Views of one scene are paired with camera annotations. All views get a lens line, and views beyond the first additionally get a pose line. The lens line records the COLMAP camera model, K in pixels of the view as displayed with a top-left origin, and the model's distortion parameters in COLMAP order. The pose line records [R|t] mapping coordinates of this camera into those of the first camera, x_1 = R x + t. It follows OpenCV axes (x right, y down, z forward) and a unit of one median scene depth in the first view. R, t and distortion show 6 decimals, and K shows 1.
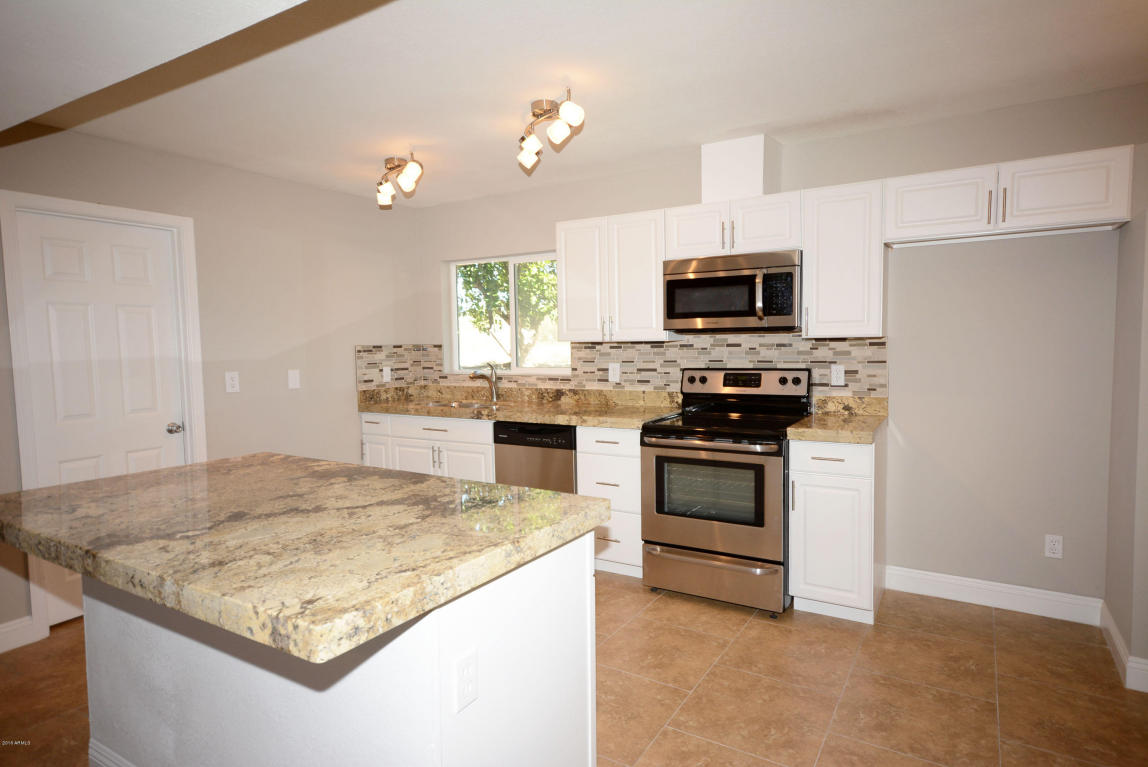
lens RADIAL K [[637.6, 0, 576.3], [0, 637.6, 387.5], [0, 0, 1]] dist [0.002759, 0.000420]
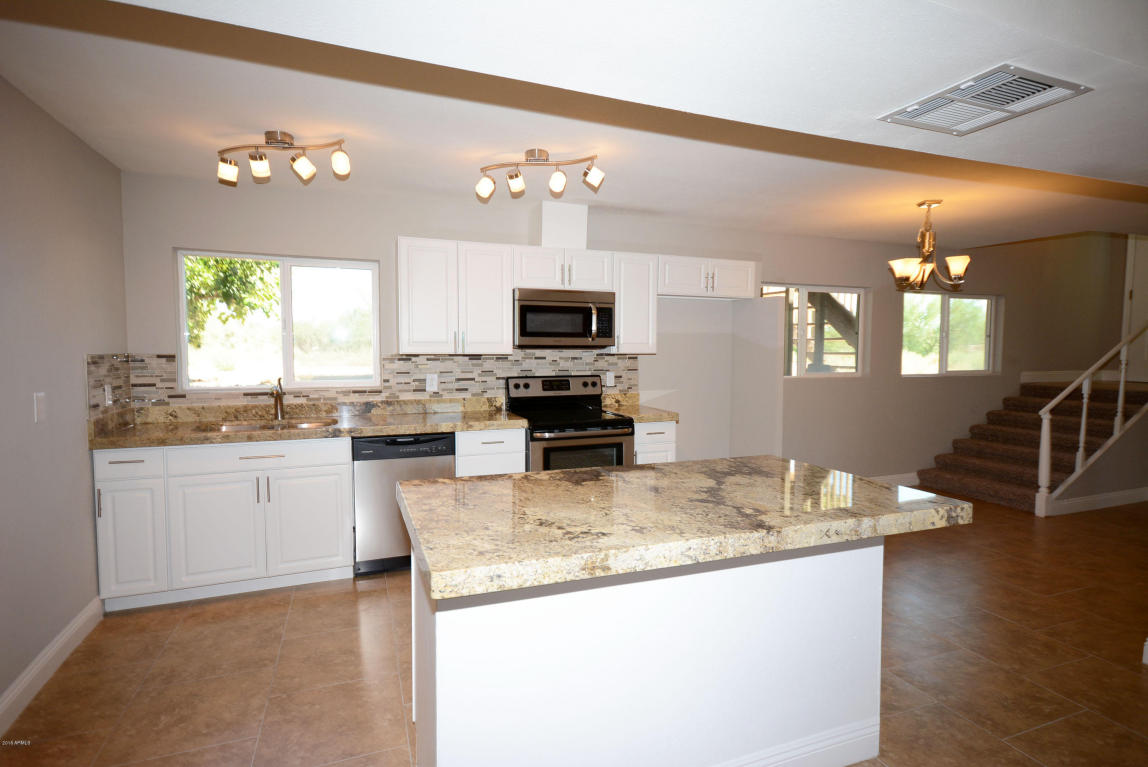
lens RADIAL K [[595.6, 0, 576.4], [0, 595.6, 381.5], [0, 0, 1]] dist [-0.003032, 0.000133]
pose [[0.605816, -0.024467, 0.795228, -0.659128], [0.046969, 0.998884, -0.005048, -0.009986], [-0.794217, 0.040410, 0.606289, 0.219329]]
